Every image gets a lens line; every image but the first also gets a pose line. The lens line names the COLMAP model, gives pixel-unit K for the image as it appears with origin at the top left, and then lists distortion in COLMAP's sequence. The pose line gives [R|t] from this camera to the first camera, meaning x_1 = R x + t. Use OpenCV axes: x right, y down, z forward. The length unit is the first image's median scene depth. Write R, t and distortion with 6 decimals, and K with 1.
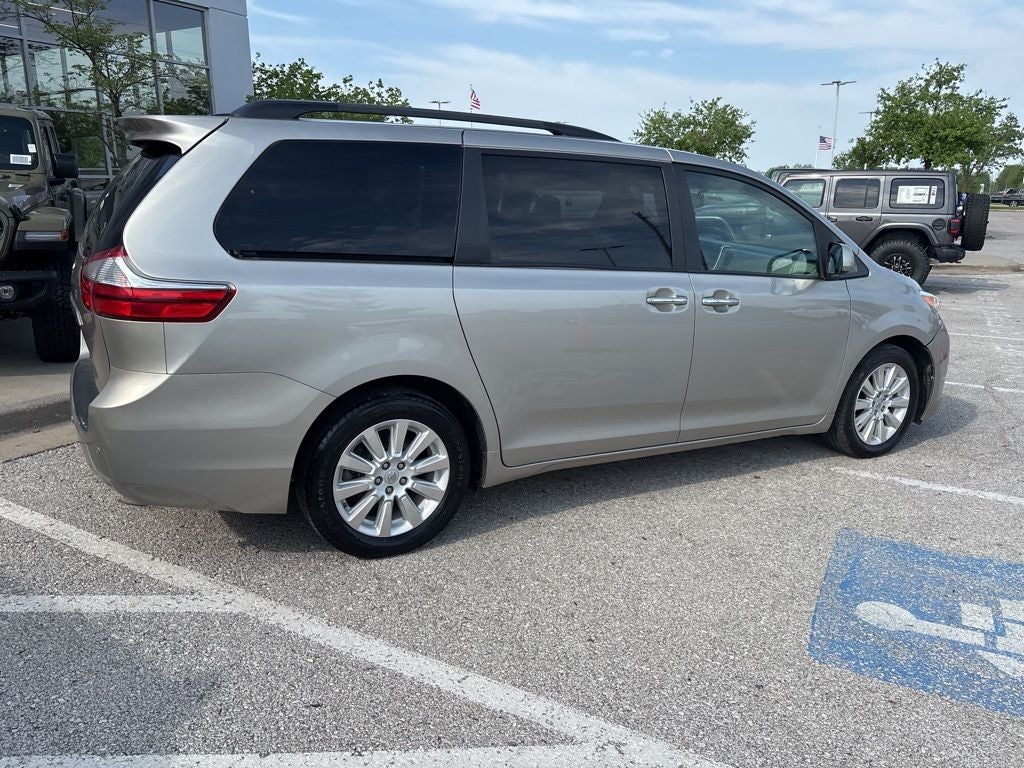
lens RADIAL K [[776.8, 0, 509.8], [0, 776.8, 371.8], [0, 0, 1]] dist [0.052544, -0.062155]
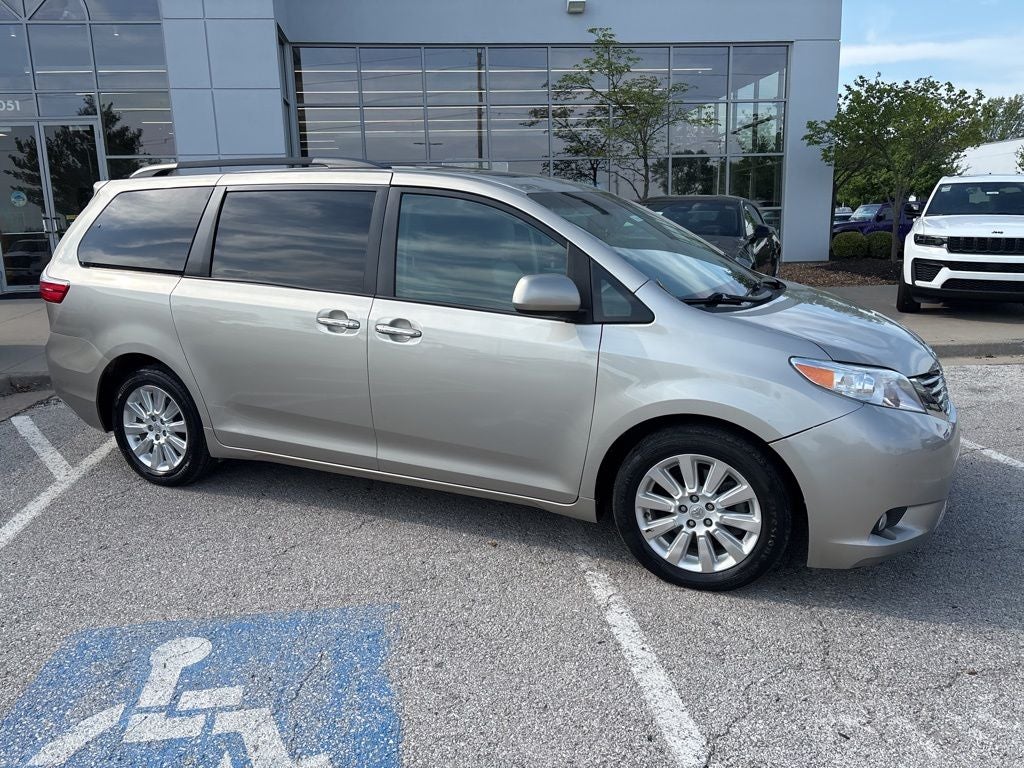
lens RADIAL K [[776.8, 0, 505.5], [0, 776.8, 383.5], [0, 0, 1]] dist [0.052544, -0.062155]
pose [[0.582223, 0.139949, -0.800893, 1.094626], [-0.157427, 0.985836, 0.057822, -0.100739], [0.797642, 0.092417, 0.596009, 0.545576]]
